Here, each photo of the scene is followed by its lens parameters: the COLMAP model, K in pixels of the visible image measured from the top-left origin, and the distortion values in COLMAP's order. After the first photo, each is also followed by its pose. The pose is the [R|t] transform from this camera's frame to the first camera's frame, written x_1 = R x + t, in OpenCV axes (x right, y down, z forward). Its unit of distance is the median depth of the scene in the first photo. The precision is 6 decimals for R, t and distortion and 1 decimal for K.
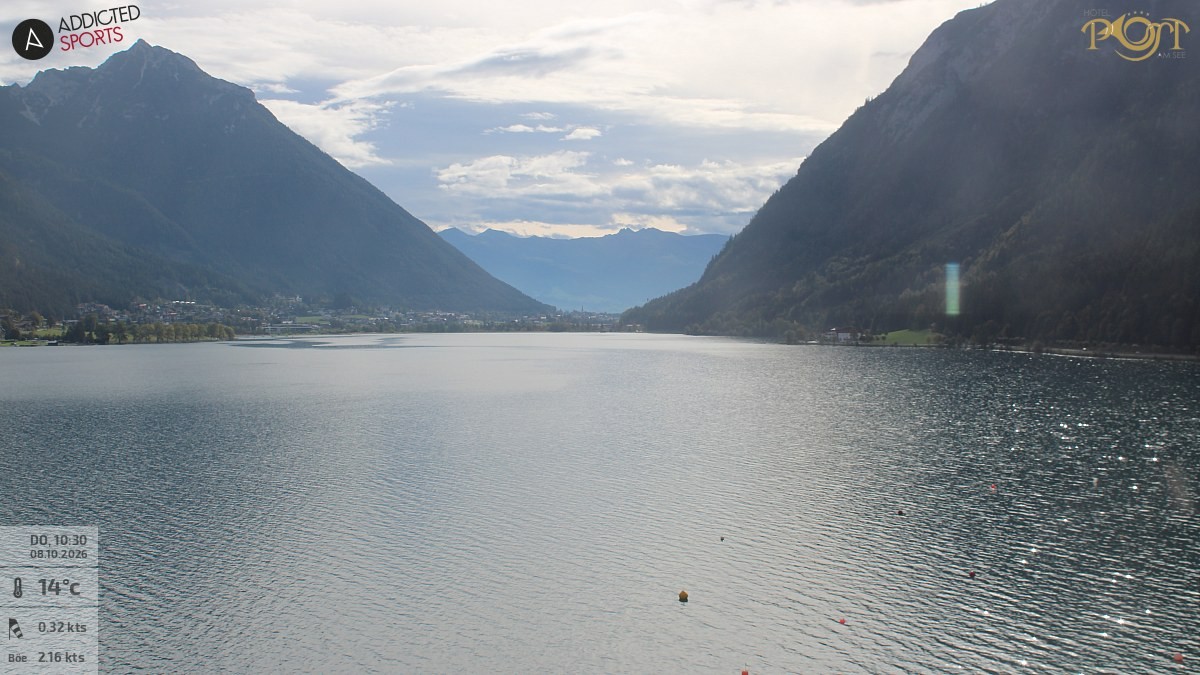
lens RADIAL K [[5099.6, 0, 600.0], [0, 5099.6, 337.5], [0, 0, 1]] dist [1.235725, 4.805148]
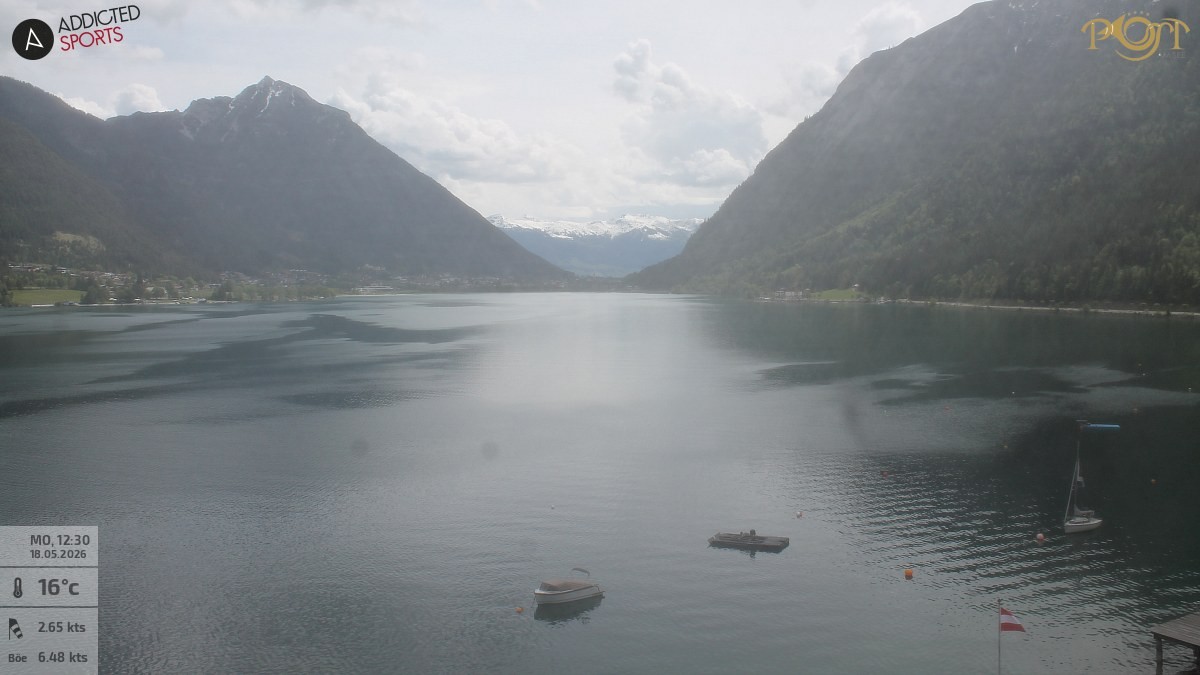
lens RADIAL K [[5099.6, 0, 600.0], [0, 5099.6, 337.5], [0, 0, 1]] dist [1.235725, 4.805148]
pose [[0.999984, -0.003281, -0.004541, 0.004114], [0.003316, 0.999966, 0.007585, 0.000830], [0.004516, -0.007600, 0.999961, -0.341444]]
